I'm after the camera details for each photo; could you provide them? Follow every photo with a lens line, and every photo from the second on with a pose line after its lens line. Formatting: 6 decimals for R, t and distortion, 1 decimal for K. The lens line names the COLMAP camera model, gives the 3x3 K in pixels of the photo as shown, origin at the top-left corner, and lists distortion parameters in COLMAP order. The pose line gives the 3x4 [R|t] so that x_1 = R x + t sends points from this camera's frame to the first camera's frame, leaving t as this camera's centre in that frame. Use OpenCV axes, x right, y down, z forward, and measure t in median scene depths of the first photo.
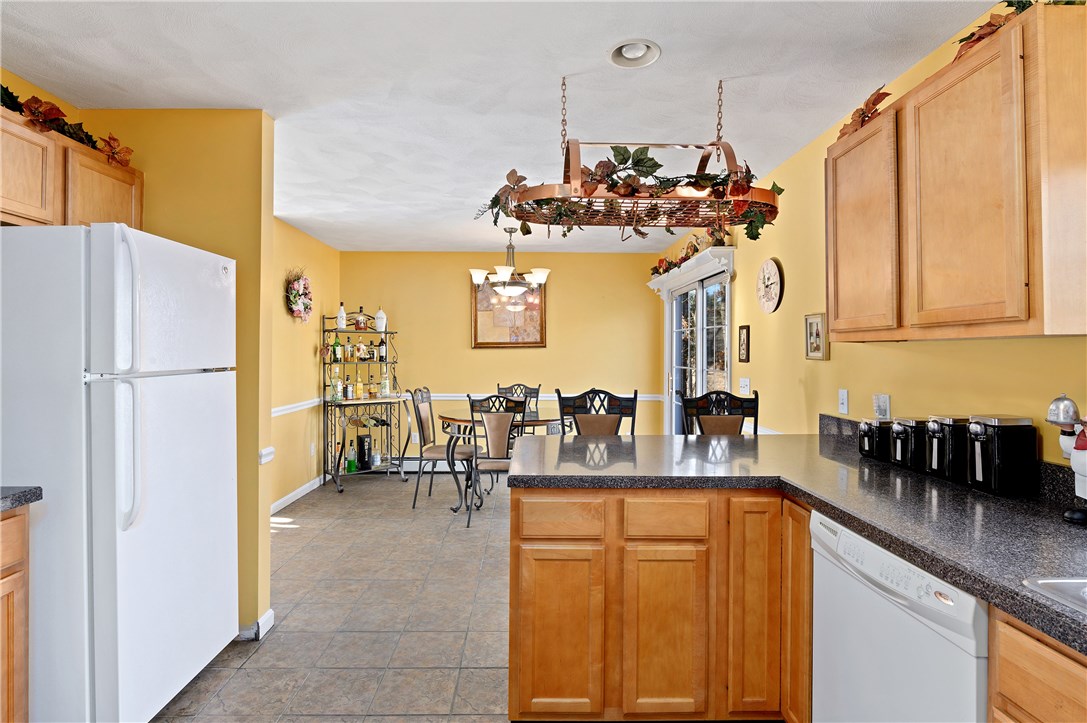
lens RADIAL K [[565.8, 0, 537.4], [0, 565.8, 346.9], [0, 0, 1]] dist [-0.005298, -0.000617]
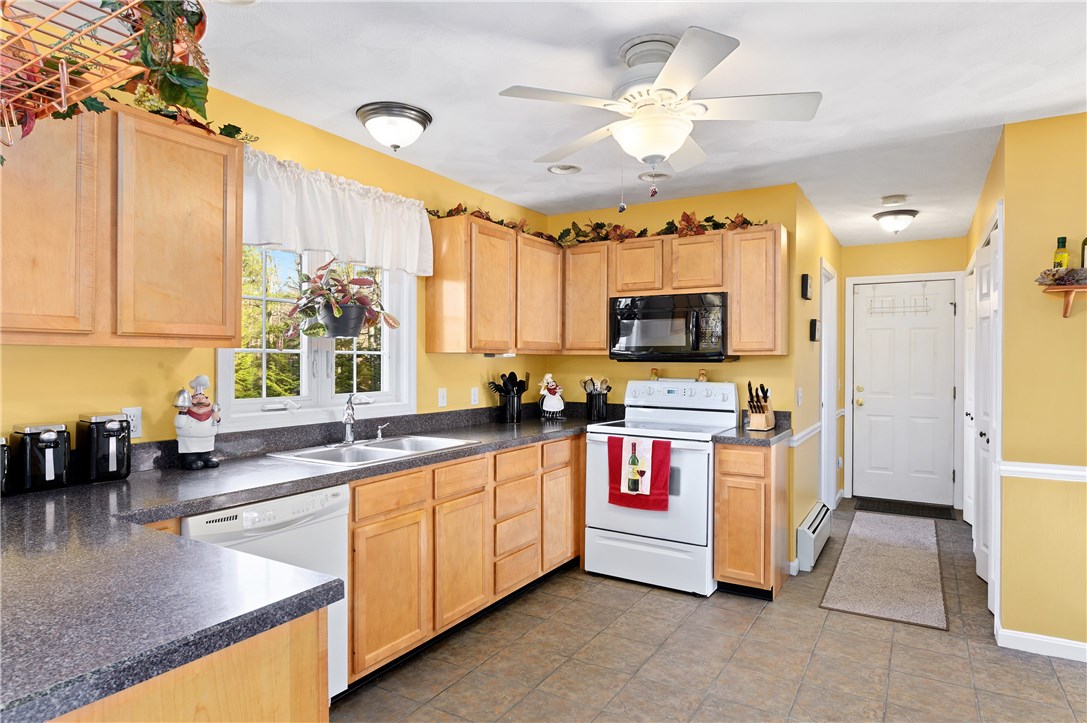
lens RADIAL K [[634.1, 0, 541.2], [0, 634.1, 357.8], [0, 0, 1]] dist [-0.002804, -0.000046]
pose [[-0.845587, -0.005668, 0.533808, -0.558519], [-0.011836, 0.999897, -0.008132, 0.007036], [-0.533706, -0.013195, -0.845567, 1.429566]]
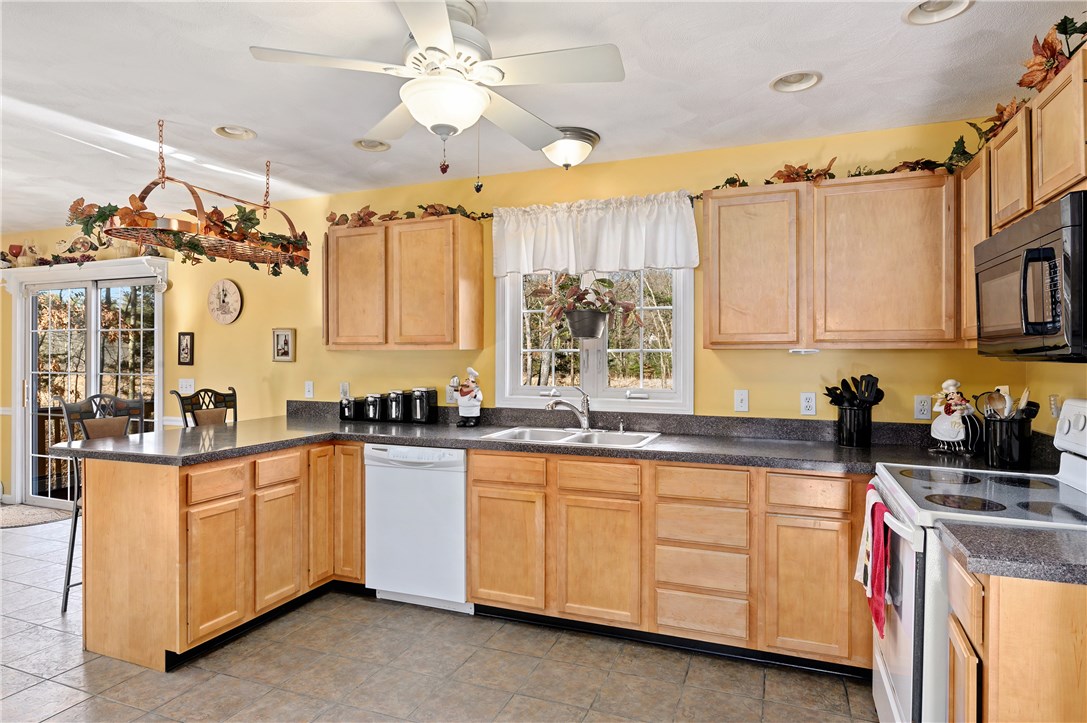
lens RADIAL K [[615.6, 0, 548.9], [0, 615.6, 354.5], [0, 0, 1]] dist [-0.001317, 0.000350]
pose [[0.385901, -0.005376, 0.922524, -0.984391], [-0.006398, 0.999943, 0.008504, -0.017872], [-0.922518, -0.009184, 0.385845, -0.274710]]
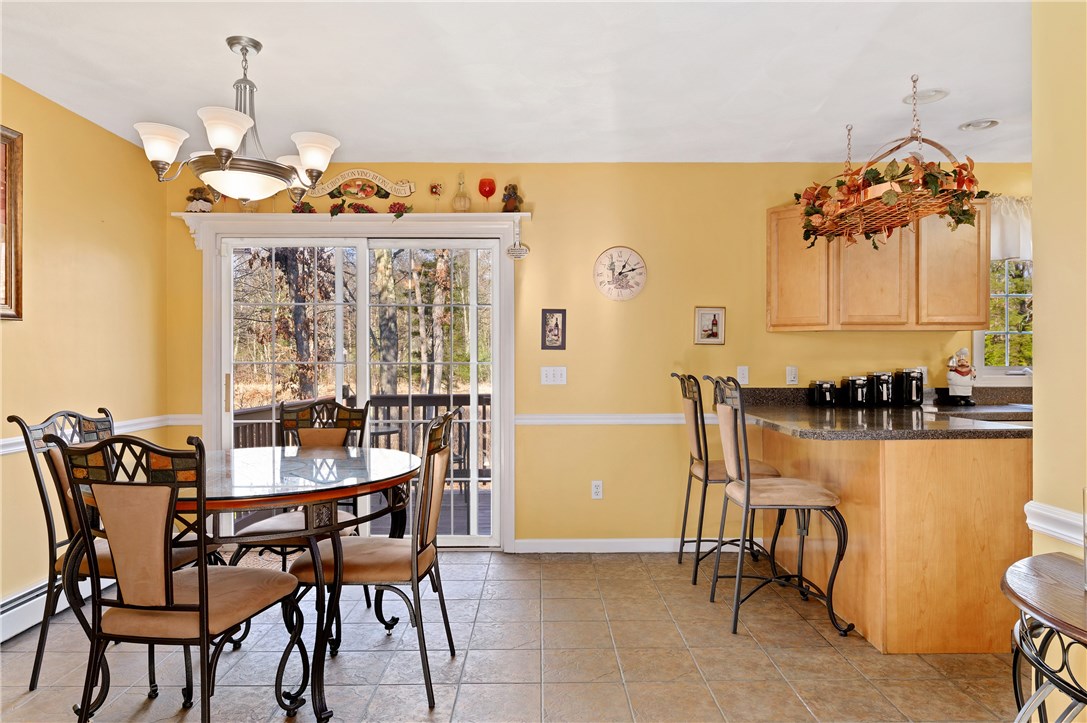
lens RADIAL K [[698.3, 0, 544.0], [0, 698.3, 360.4], [0, 0, 1]] dist [-0.005846, -0.004022]
pose [[0.002543, -0.008986, 0.999956, -1.557250], [-0.007474, 0.999932, 0.009005, 0.070718], [-0.999969, -0.007497, 0.002476, 2.067724]]
